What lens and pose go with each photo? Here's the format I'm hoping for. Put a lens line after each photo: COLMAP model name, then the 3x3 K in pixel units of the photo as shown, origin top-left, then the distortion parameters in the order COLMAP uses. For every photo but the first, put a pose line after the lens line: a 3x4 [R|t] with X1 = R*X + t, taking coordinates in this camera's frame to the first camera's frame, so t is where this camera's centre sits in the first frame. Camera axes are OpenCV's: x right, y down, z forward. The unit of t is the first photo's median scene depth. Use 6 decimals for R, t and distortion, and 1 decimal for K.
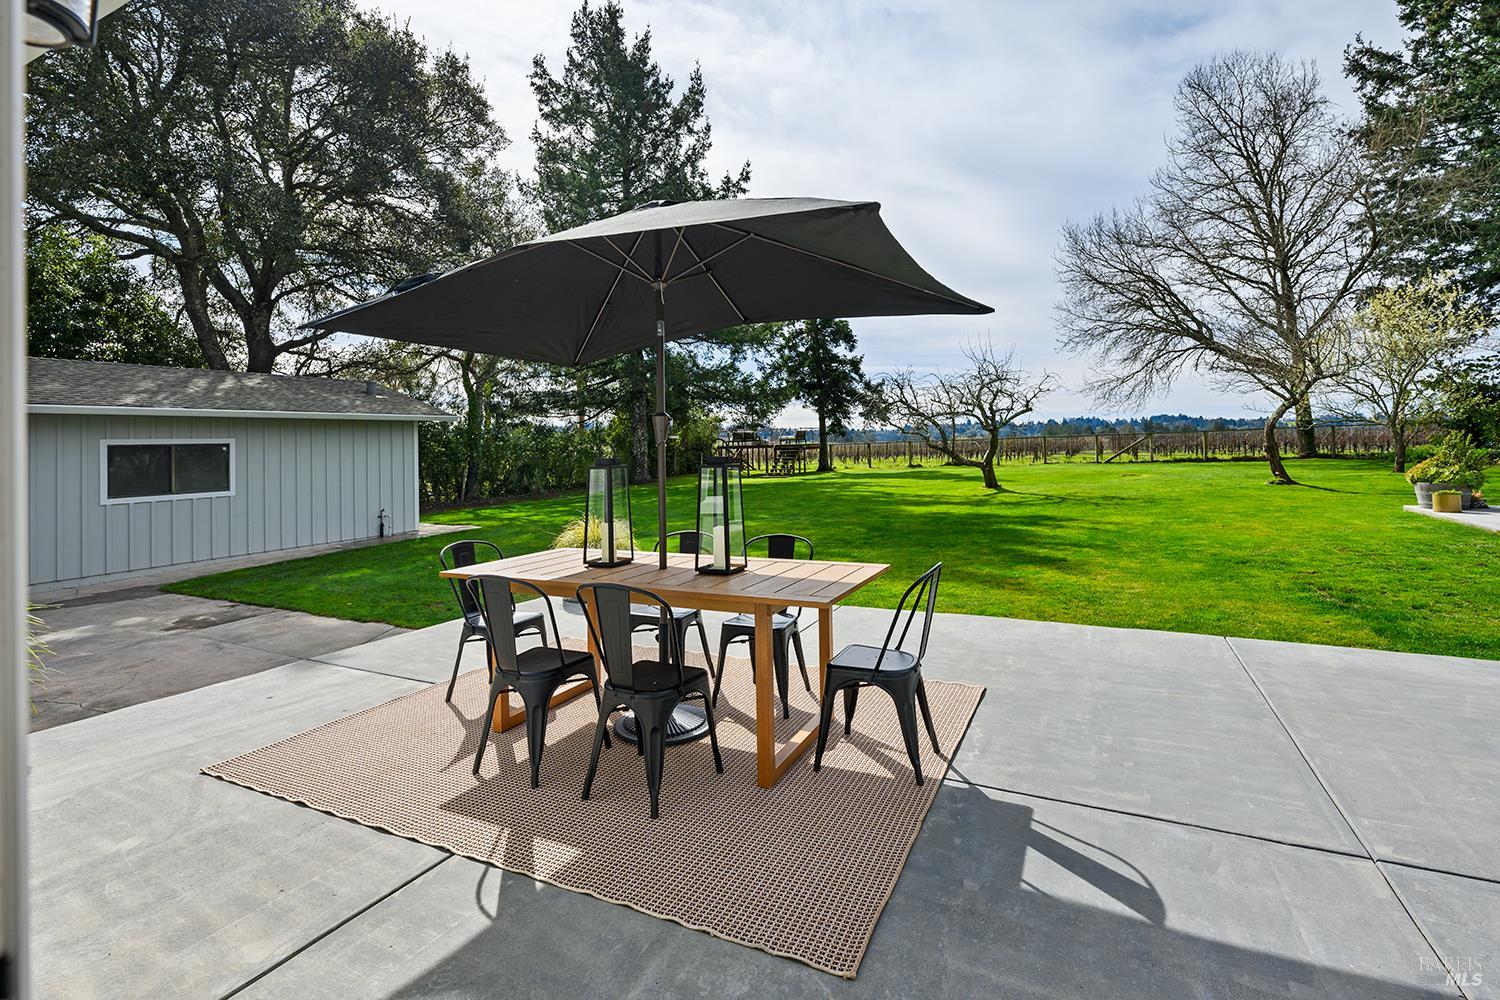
lens RADIAL K [[698.7, 0, 767.3], [0, 698.7, 432.2], [0, 0, 1]] dist [-0.008711, 0.001064]
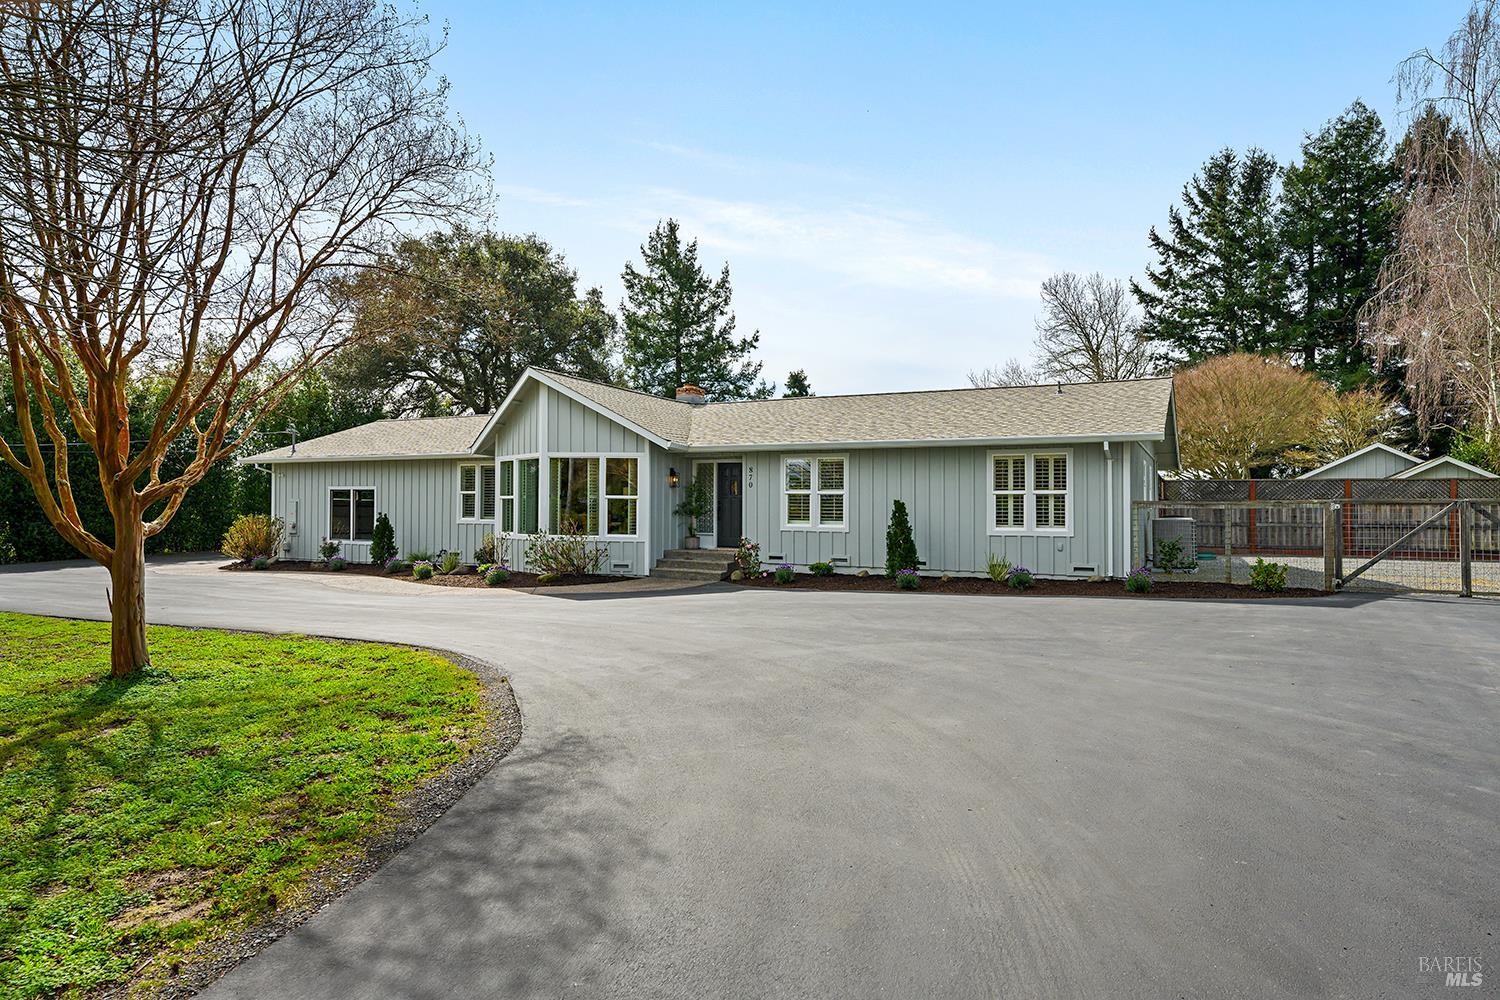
lens RADIAL K [[868.9, 0, 759.8], [0, 868.9, 504.6], [0, 0, 1]] dist [0.002400, 0.000015]
pose [[0.999391, 0.030319, -0.017264, 0.023178], [-0.030261, 0.999536, 0.003587, -0.002938], [0.017364, -0.003062, 0.999845, -0.962621]]
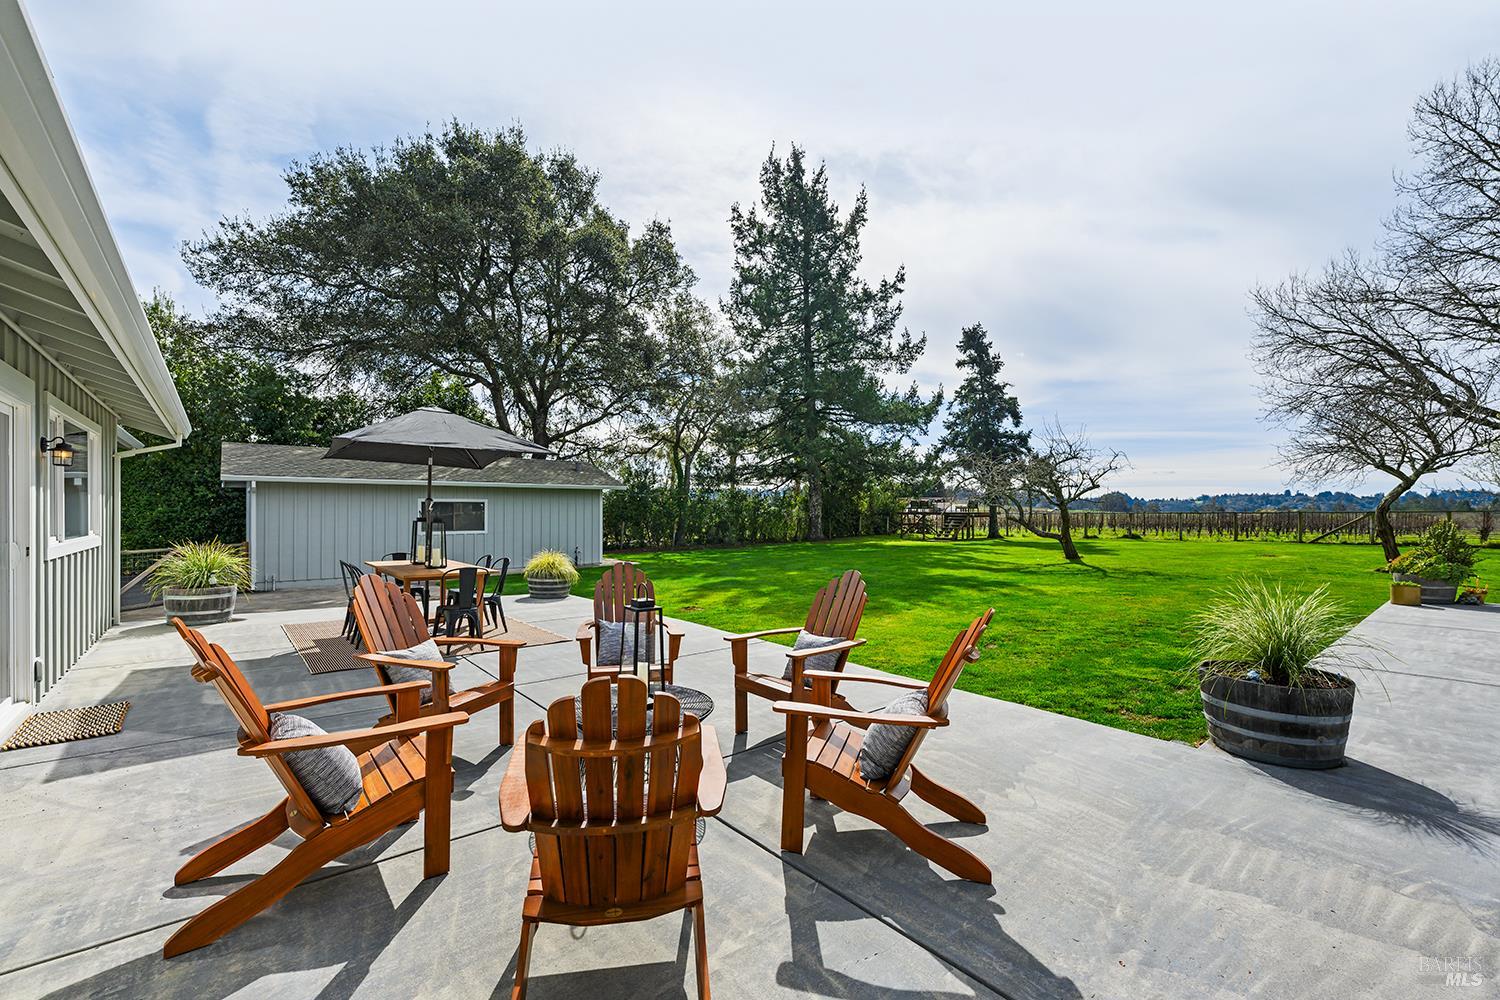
lens RADIAL K [[634.5, 0, 755.8], [0, 634.5, 502.5], [0, 0, 1]] dist [-0.006866, -0.000102]
pose [[0.916422, 0.023863, -0.399501, 0.180148], [-0.019941, 0.999704, 0.013972, -0.007217], [0.399716, -0.004838, 0.916626, -0.055237]]
